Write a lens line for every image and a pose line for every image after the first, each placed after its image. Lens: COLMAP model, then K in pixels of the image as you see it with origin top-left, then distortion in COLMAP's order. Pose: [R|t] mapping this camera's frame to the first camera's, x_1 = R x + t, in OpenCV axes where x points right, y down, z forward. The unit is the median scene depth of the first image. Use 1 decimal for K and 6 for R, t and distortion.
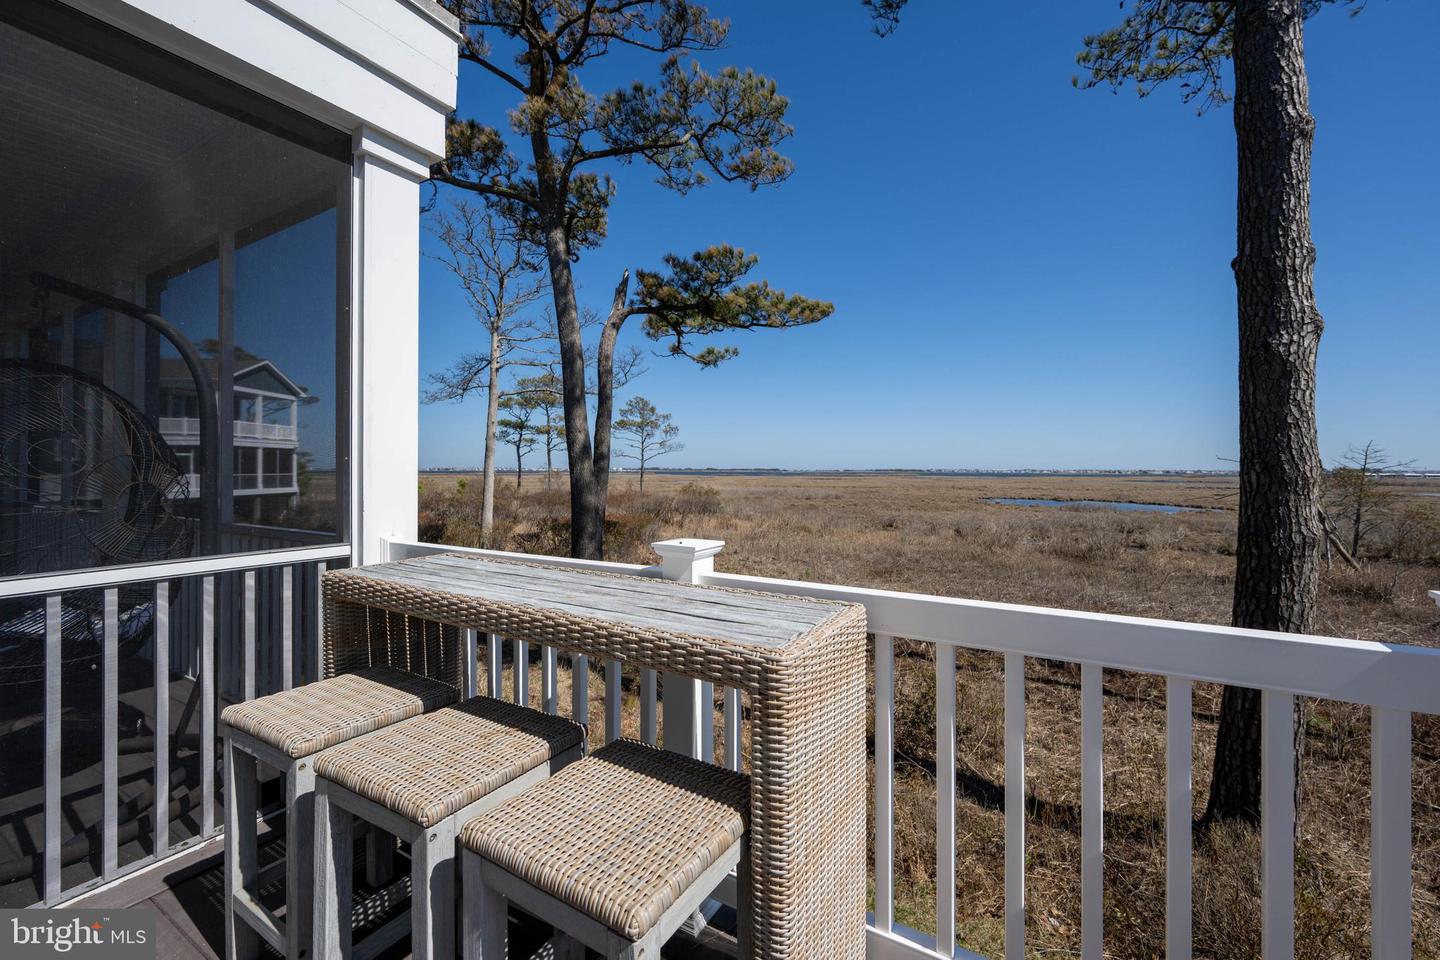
lens RADIAL K [[571.3, 0, 737.0], [0, 571.3, 466.7], [0, 0, 1]] dist [0.004666, -0.000139]
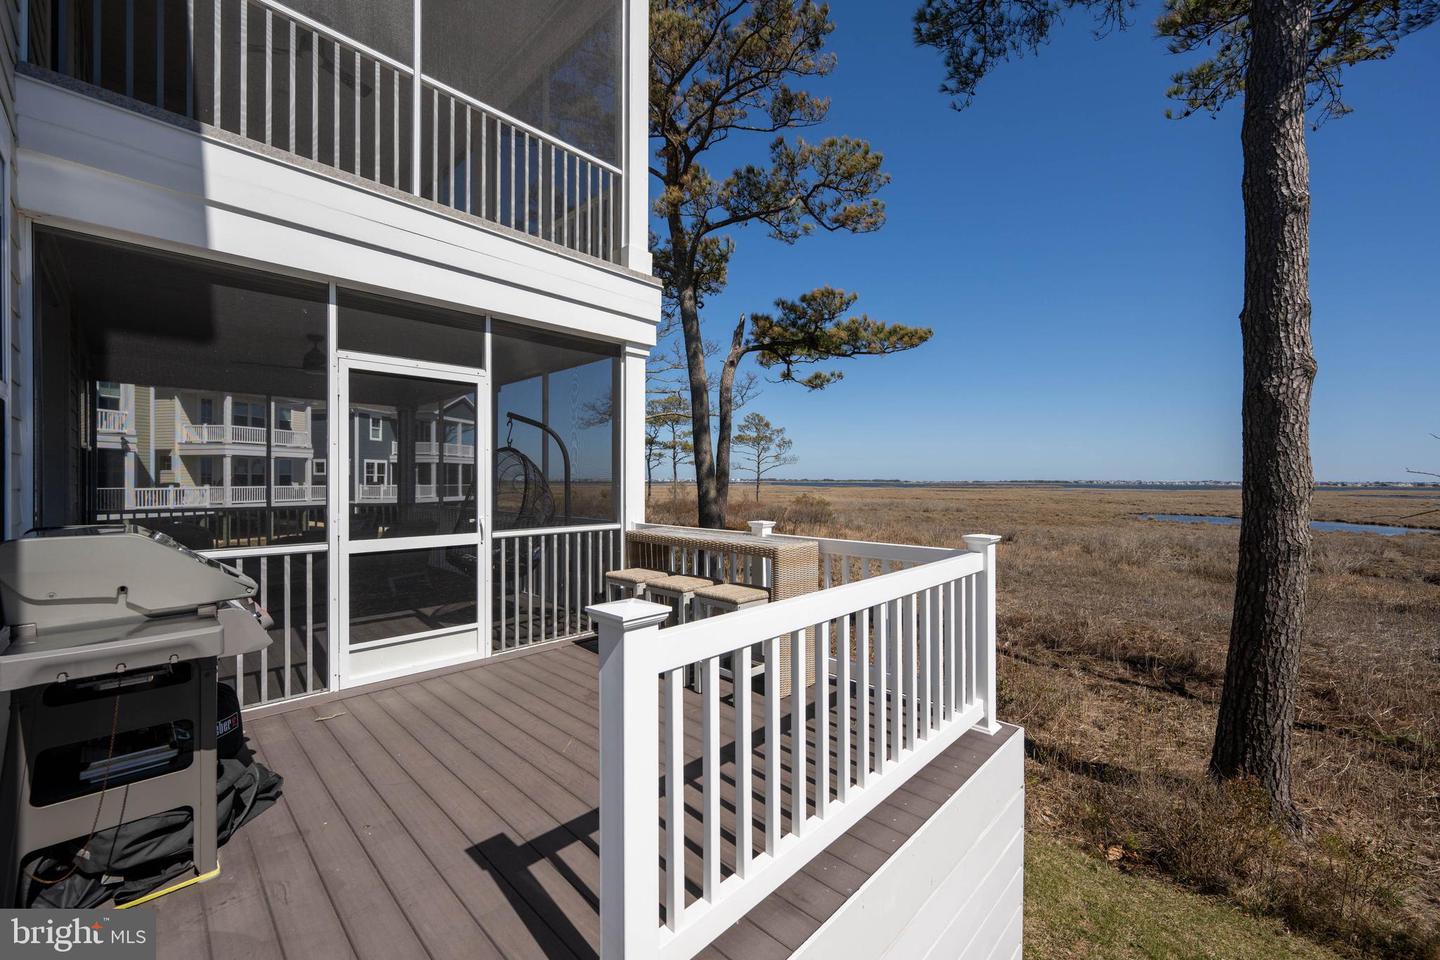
lens RADIAL K [[571.3, 0, 713.5], [0, 571.3, 482.1], [0, 0, 1]] dist [0.004666, -0.000139]
pose [[0.970211, 0.002902, -0.242246, 0.037221], [-0.000858, 0.999963, 0.008542, -0.007610], [0.242262, -0.008080, 0.970177, -0.174880]]
